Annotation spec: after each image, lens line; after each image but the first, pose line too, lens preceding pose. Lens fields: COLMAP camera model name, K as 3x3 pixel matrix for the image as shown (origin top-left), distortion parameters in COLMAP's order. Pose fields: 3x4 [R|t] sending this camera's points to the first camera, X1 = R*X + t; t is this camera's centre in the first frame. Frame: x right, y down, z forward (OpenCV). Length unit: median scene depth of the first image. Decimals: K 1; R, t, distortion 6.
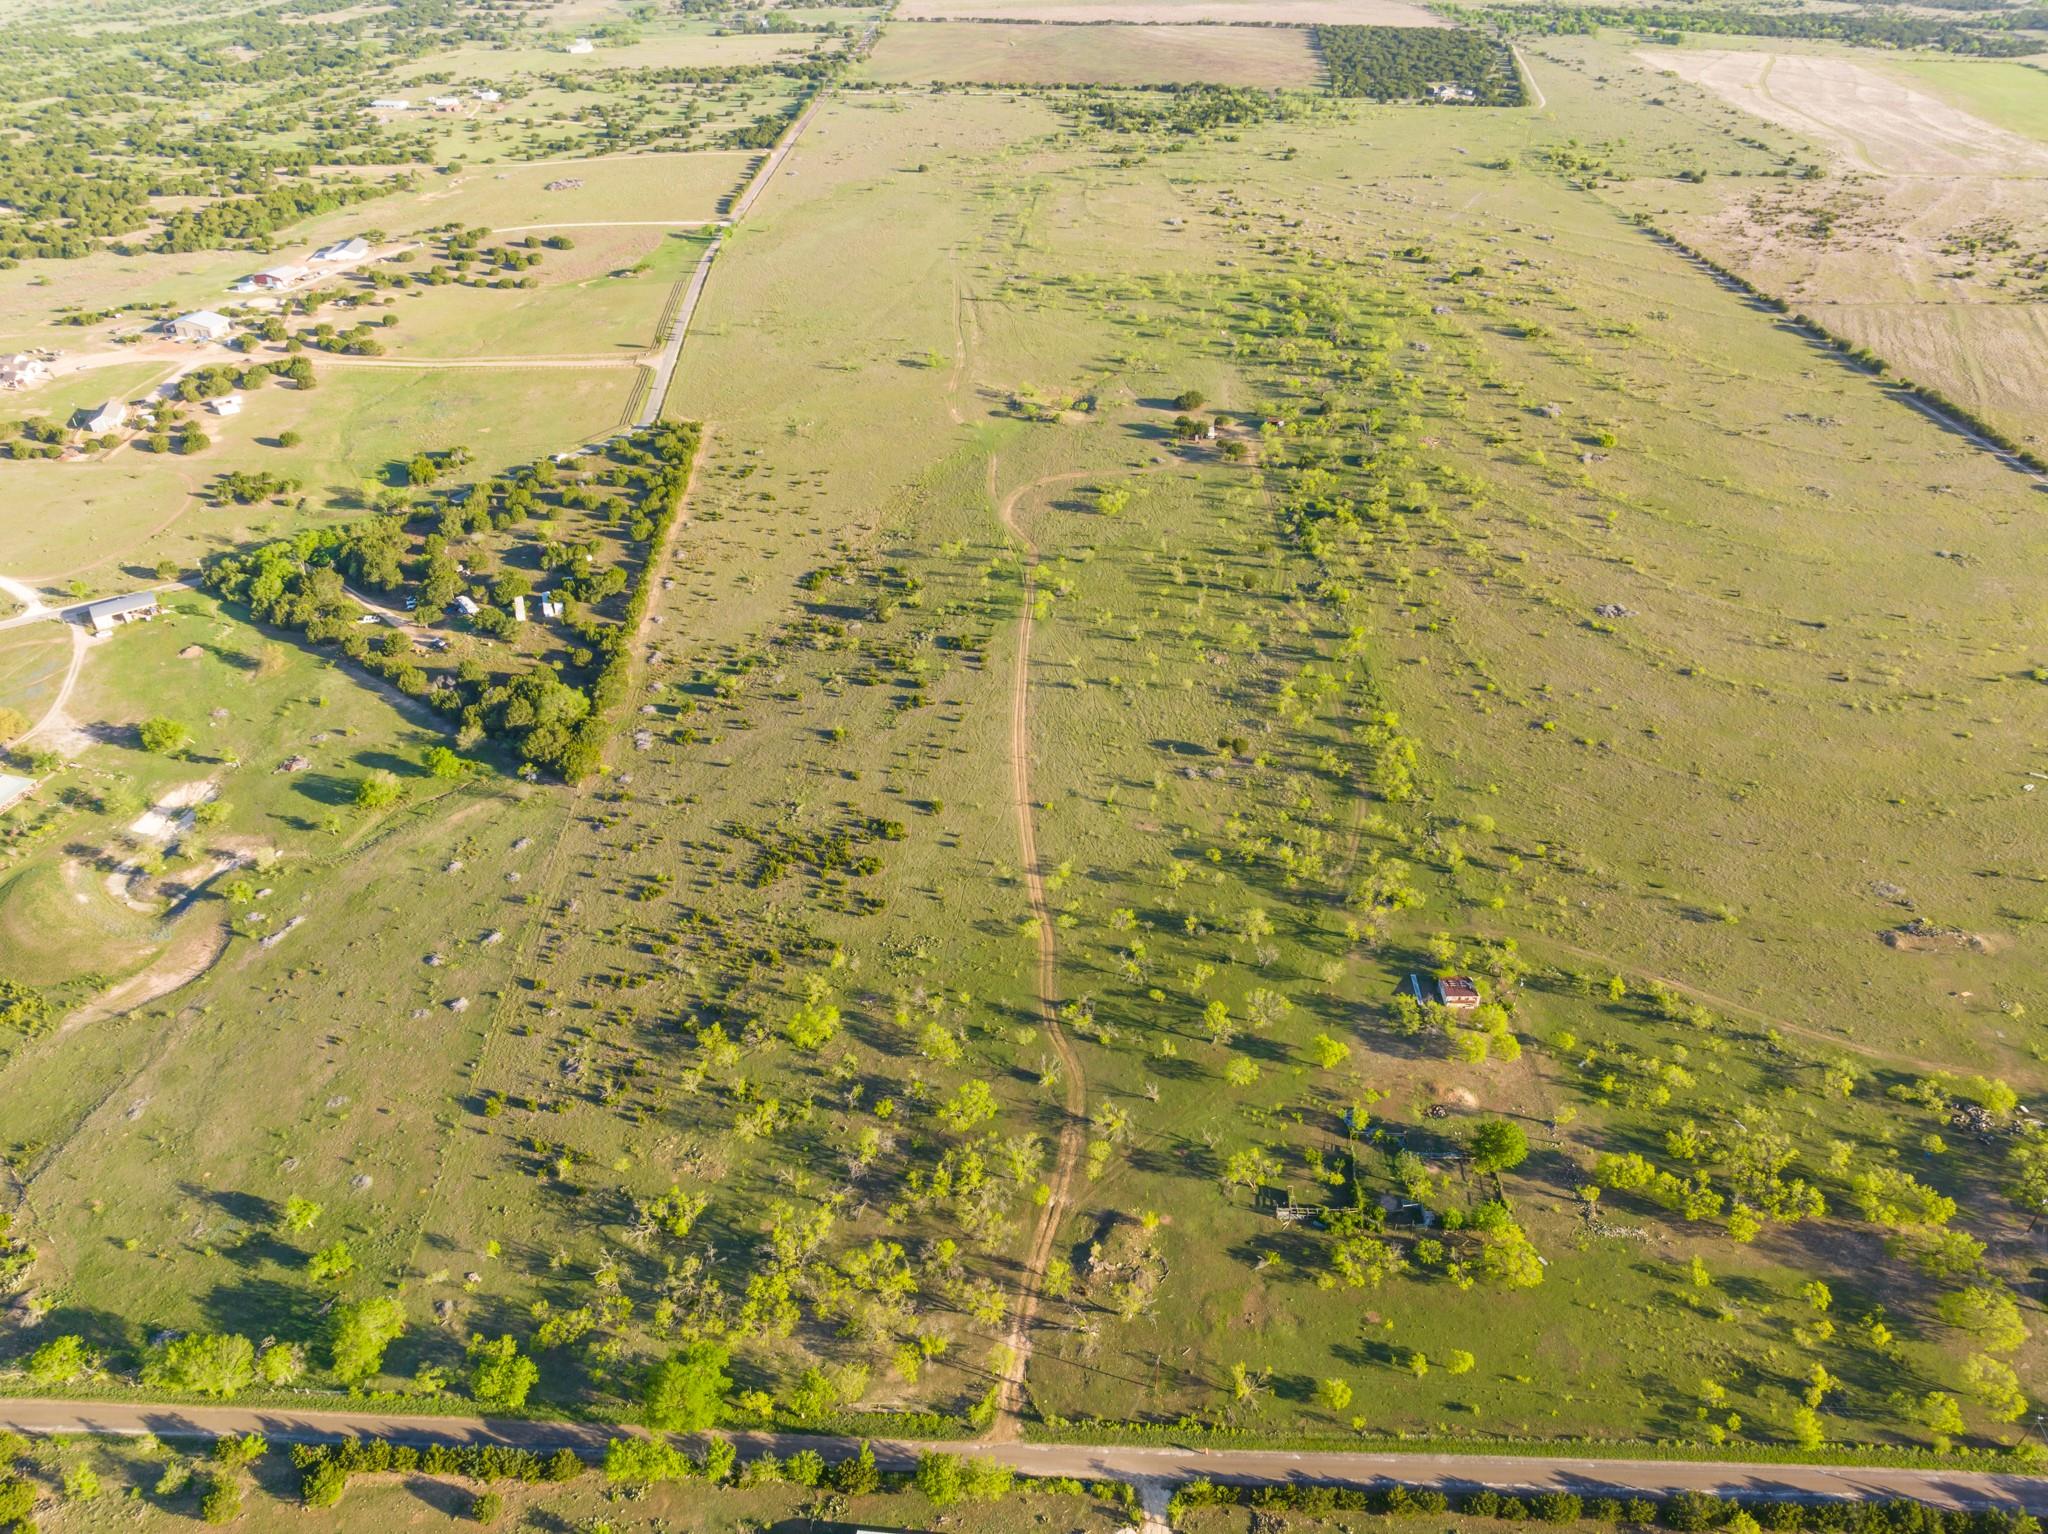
lens RADIAL K [[1445.8, 0, 1025.6], [0, 1445.8, 765.6], [0, 0, 1]] dist [-0.042703, 0.012156]
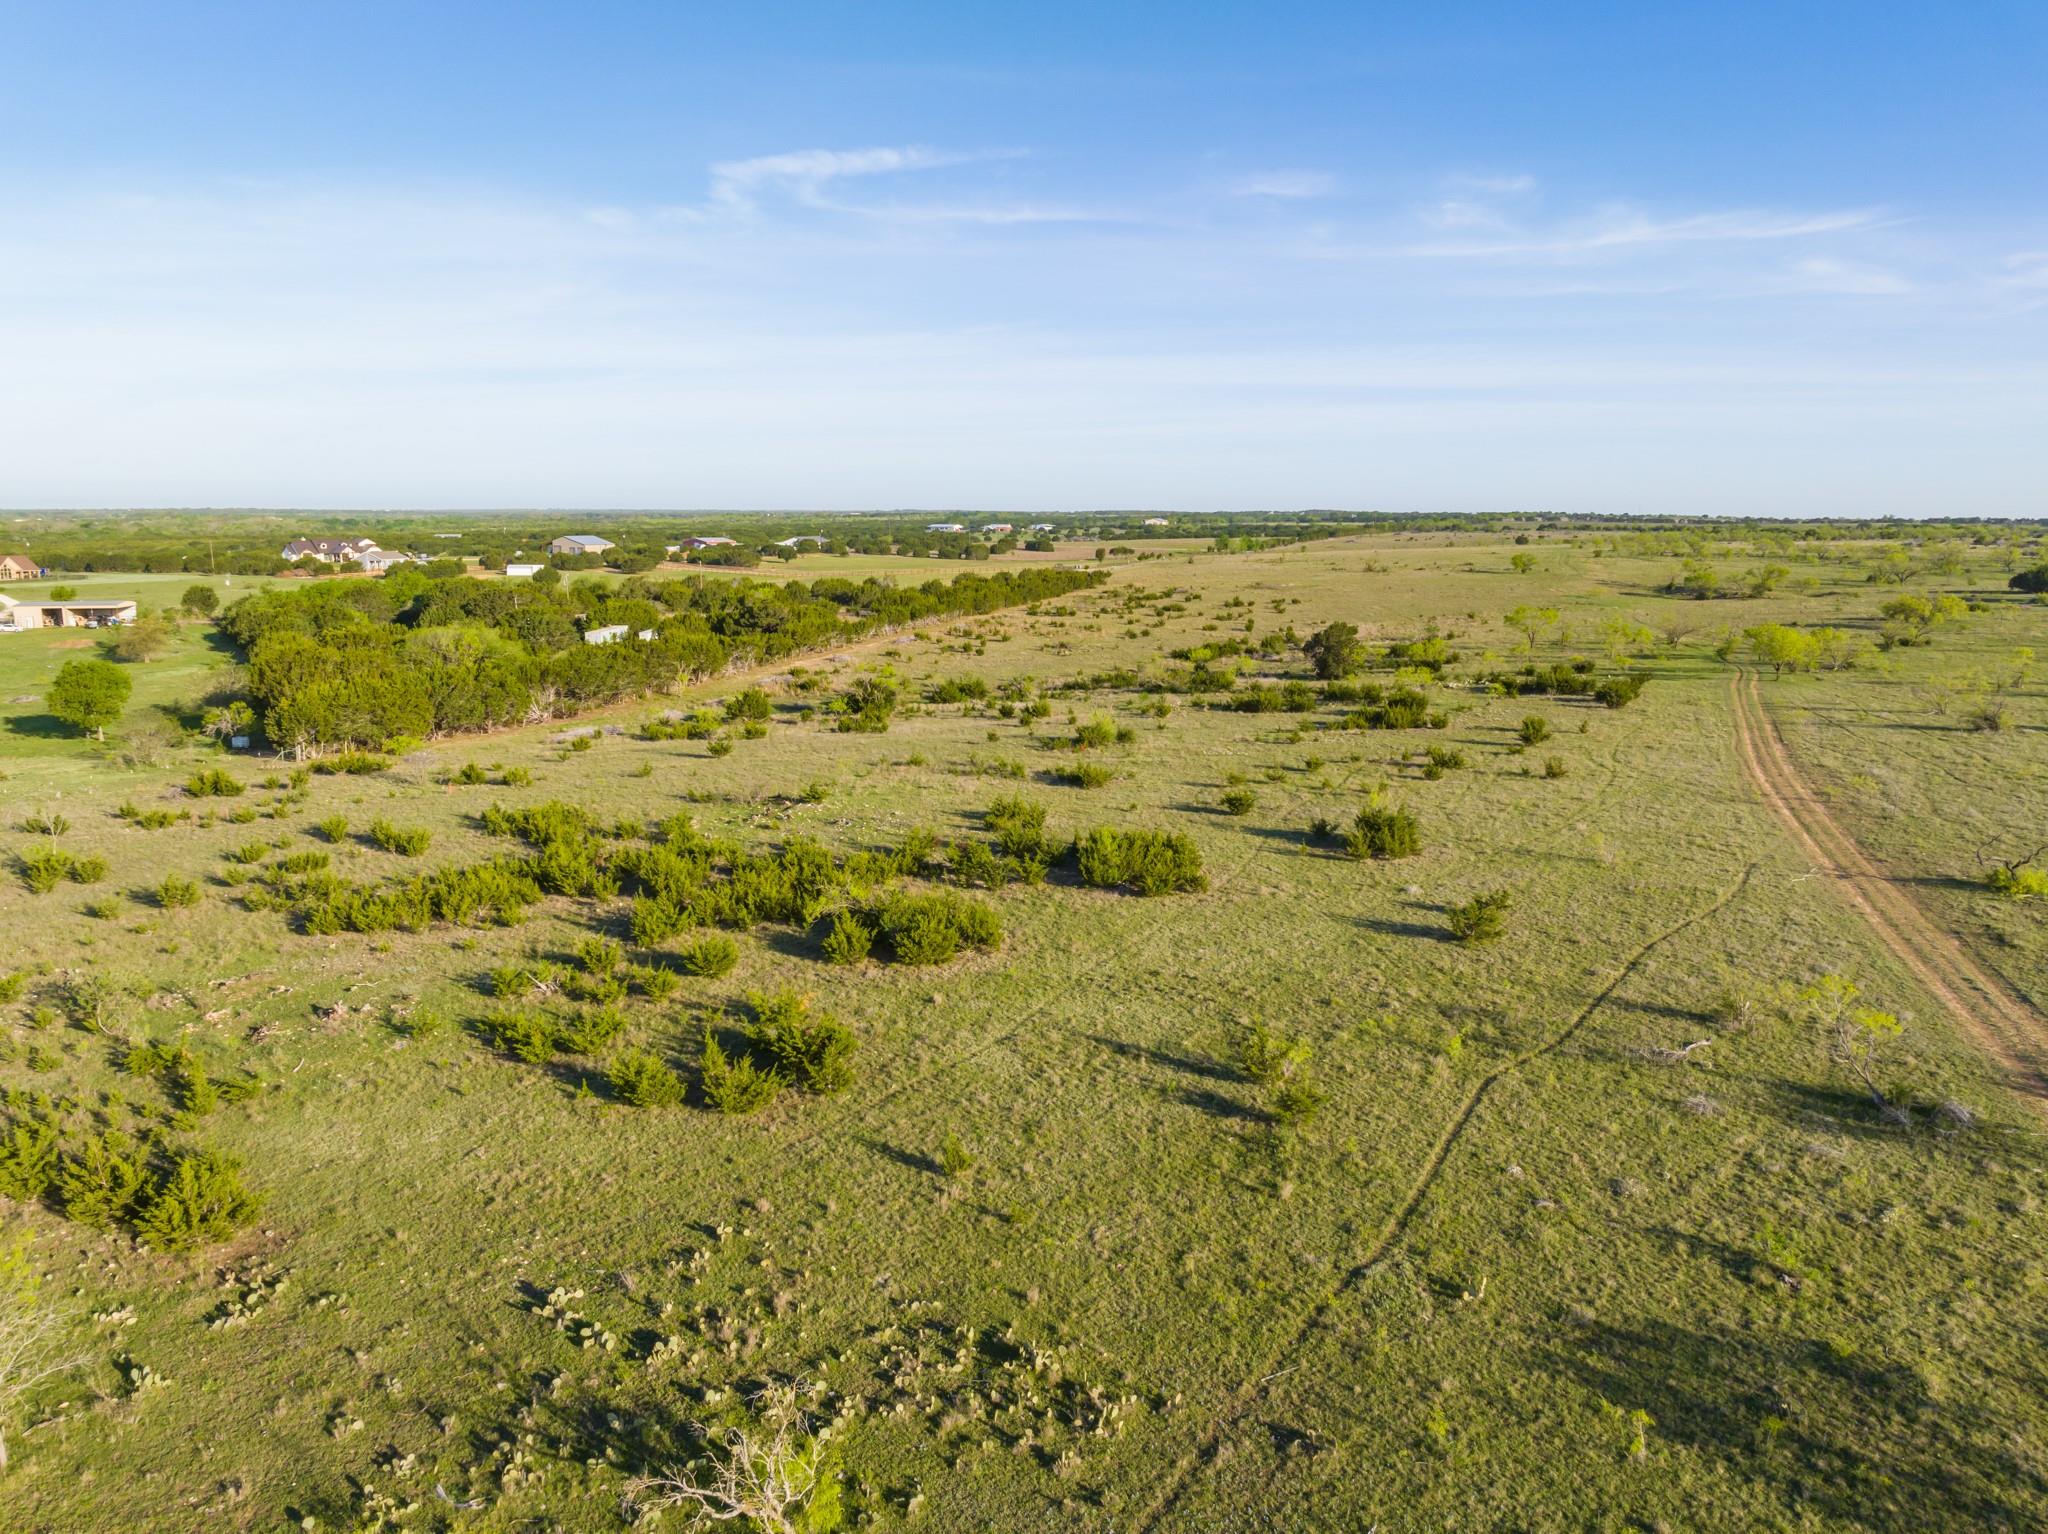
lens RADIAL K [[1445.8, 0, 1025.6], [0, 1445.8, 765.6], [0, 0, 1]] dist [-0.042703, 0.012156]
pose [[0.920428, 0.066544, -0.385207, -0.035411], [-0.221893, 0.900206, -0.374690, 0.122969], [0.321833, 0.430350, 0.843340, 0.932829]]
